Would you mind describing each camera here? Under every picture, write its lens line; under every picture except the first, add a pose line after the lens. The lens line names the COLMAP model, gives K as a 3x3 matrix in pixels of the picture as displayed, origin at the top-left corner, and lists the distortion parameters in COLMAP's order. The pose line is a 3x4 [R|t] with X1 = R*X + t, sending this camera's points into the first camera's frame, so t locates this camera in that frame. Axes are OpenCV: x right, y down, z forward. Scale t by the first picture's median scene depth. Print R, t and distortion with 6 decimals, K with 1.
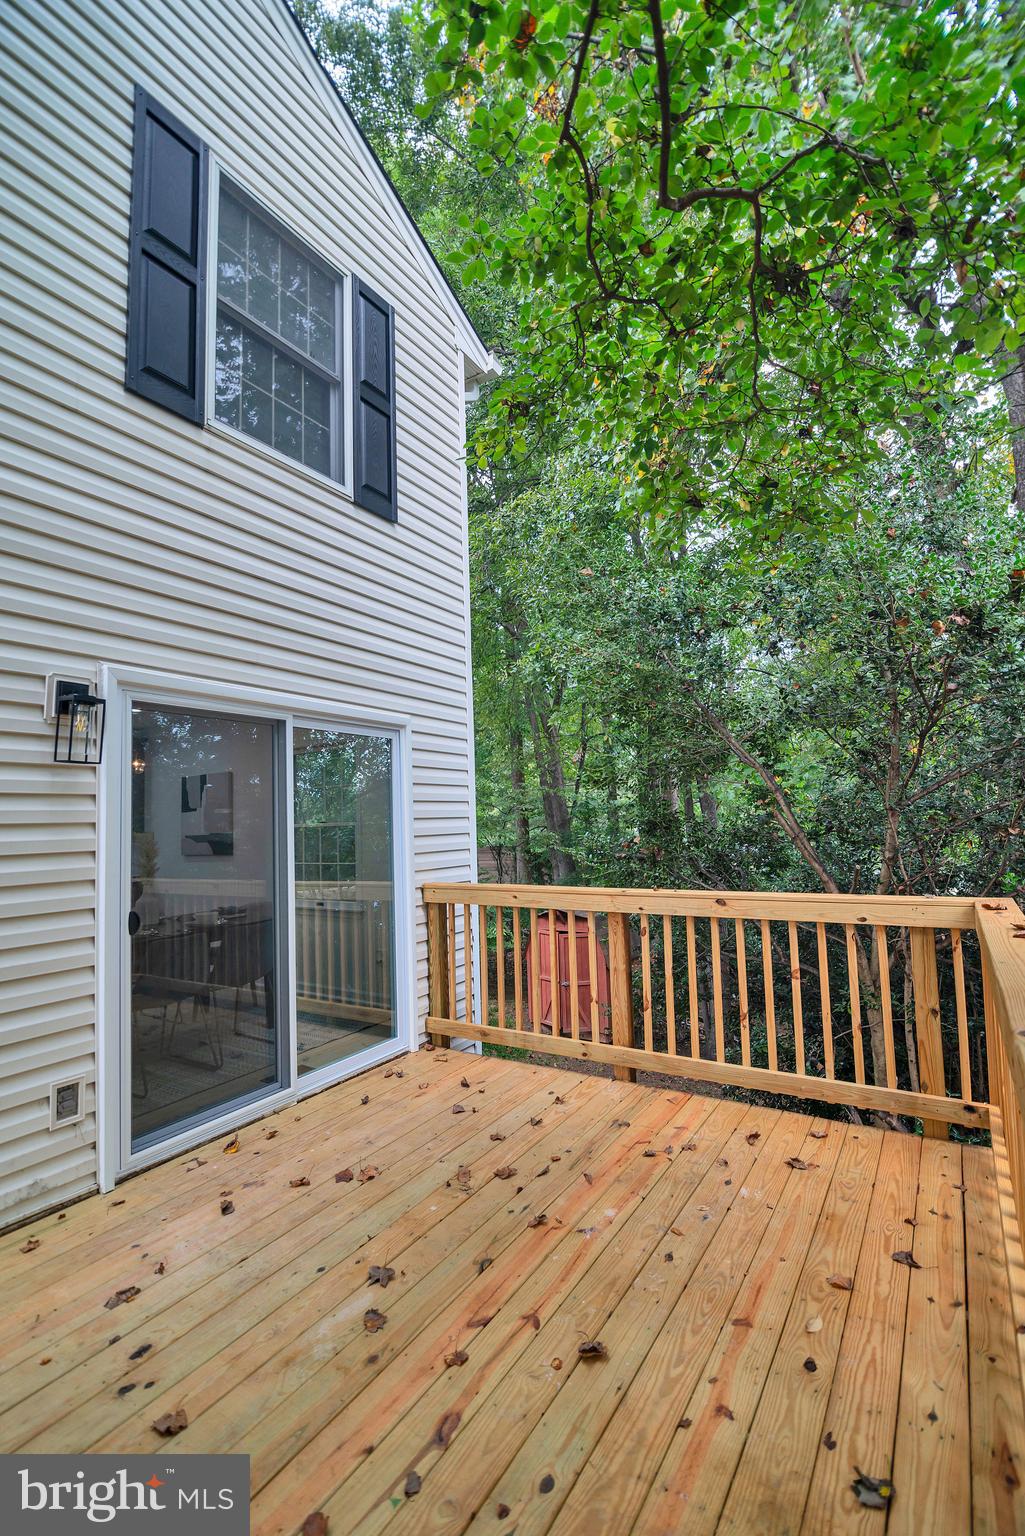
lens RADIAL K [[688.3, 0, 519.0], [0, 688.3, 747.2], [0, 0, 1]] dist [-0.012726, -0.000395]
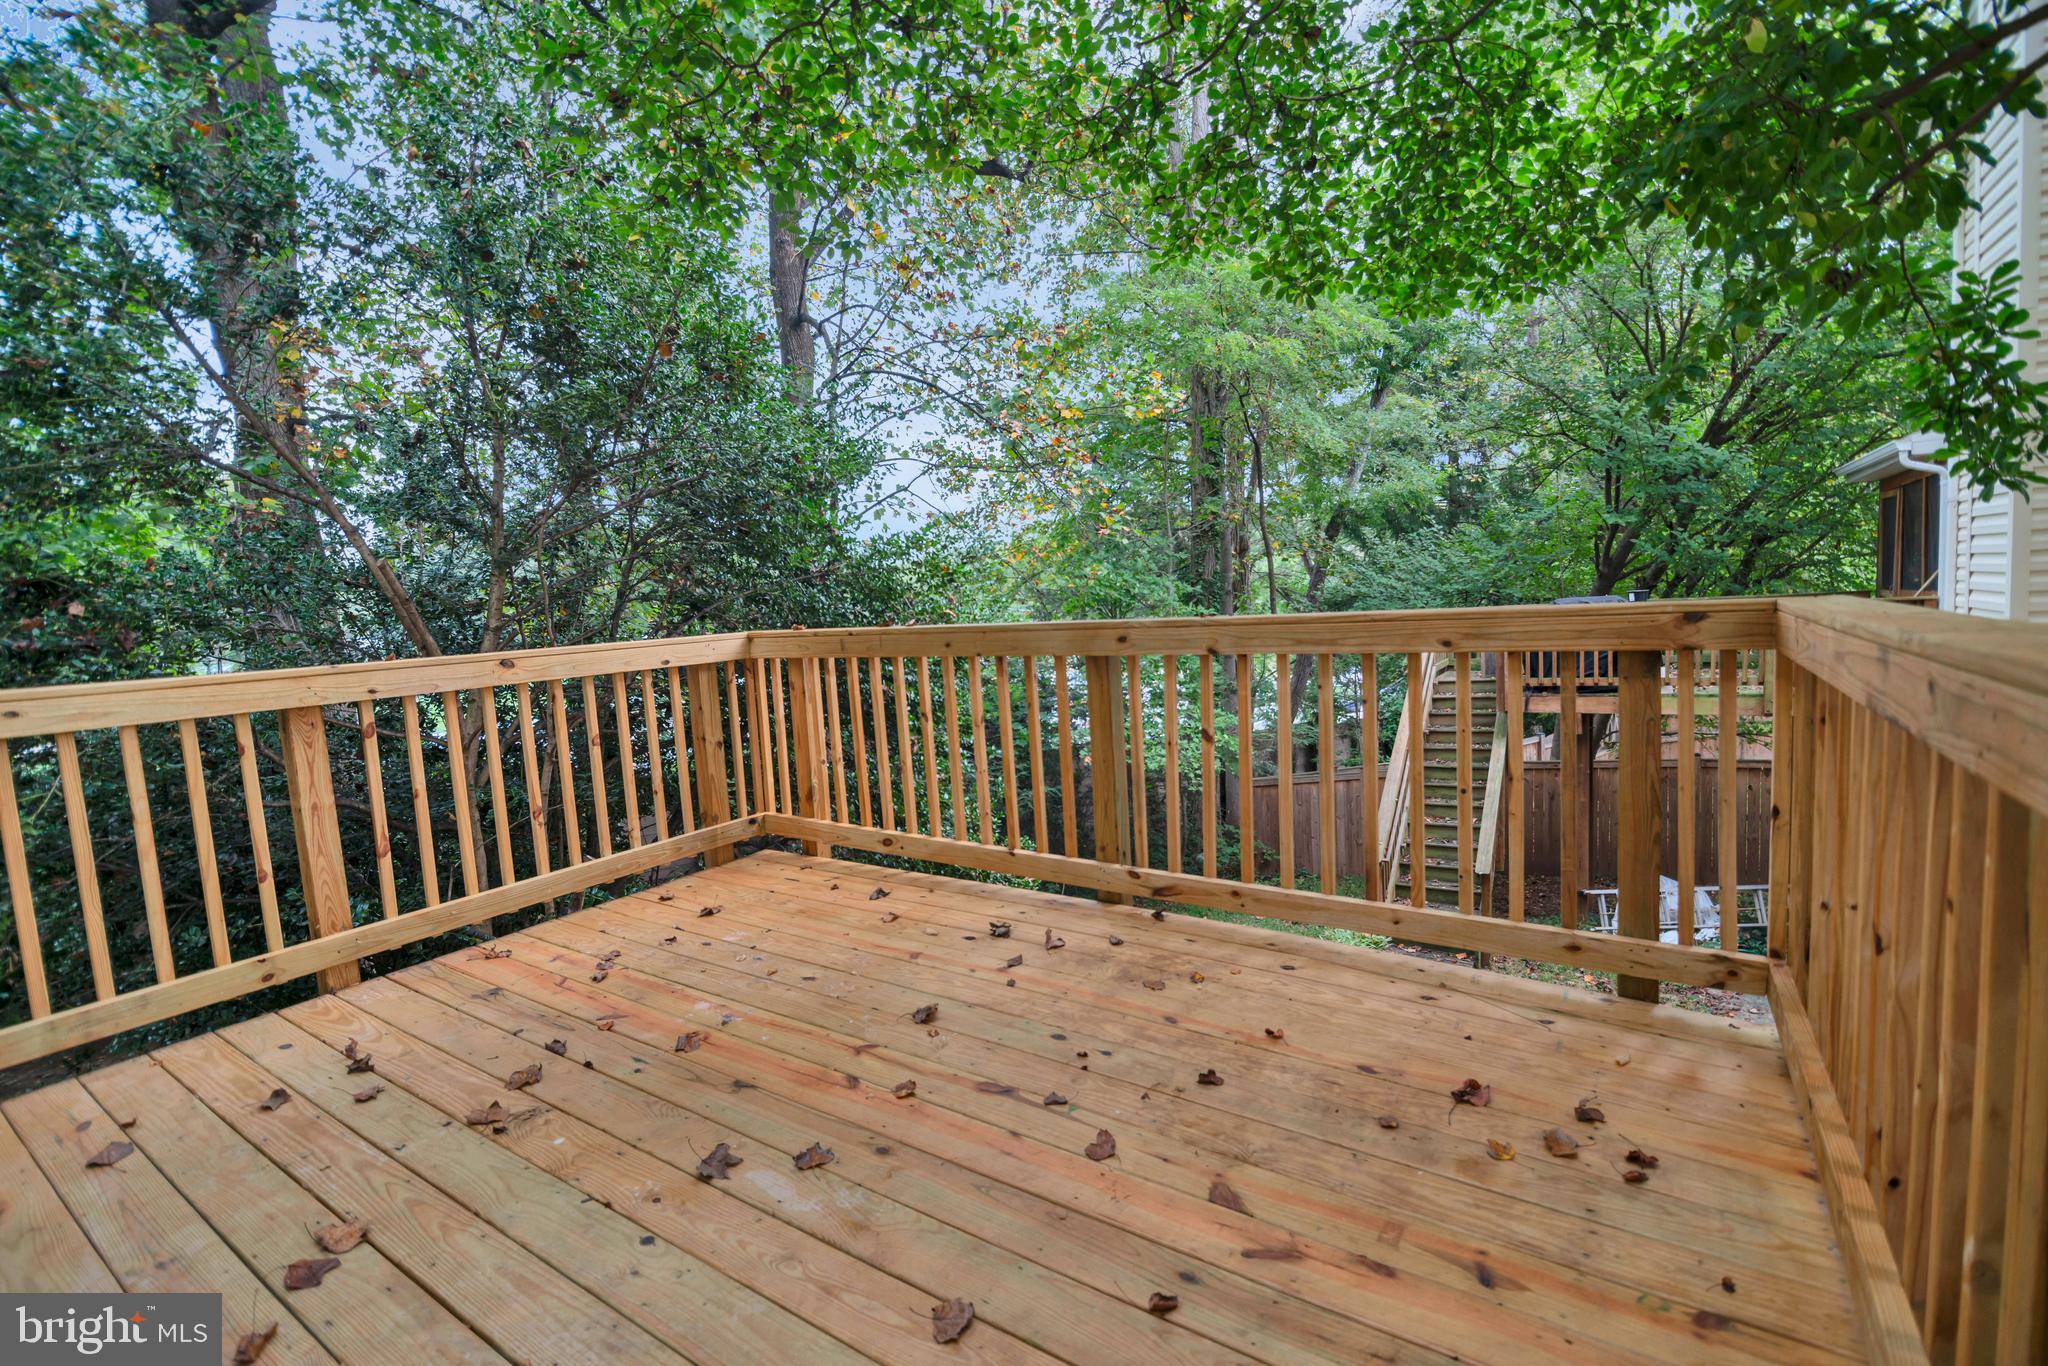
lens RADIAL K [[917.8, 0, 1024.0], [0, 917.8, 683.0], [0, 0, 1]] dist [-0.012726, -0.000395]
pose [[0.020850, -0.058277, 0.998083, -0.850616], [-0.041966, 0.997369, 0.059112, 0.224158], [-0.998901, -0.043118, 0.018349, 0.603188]]
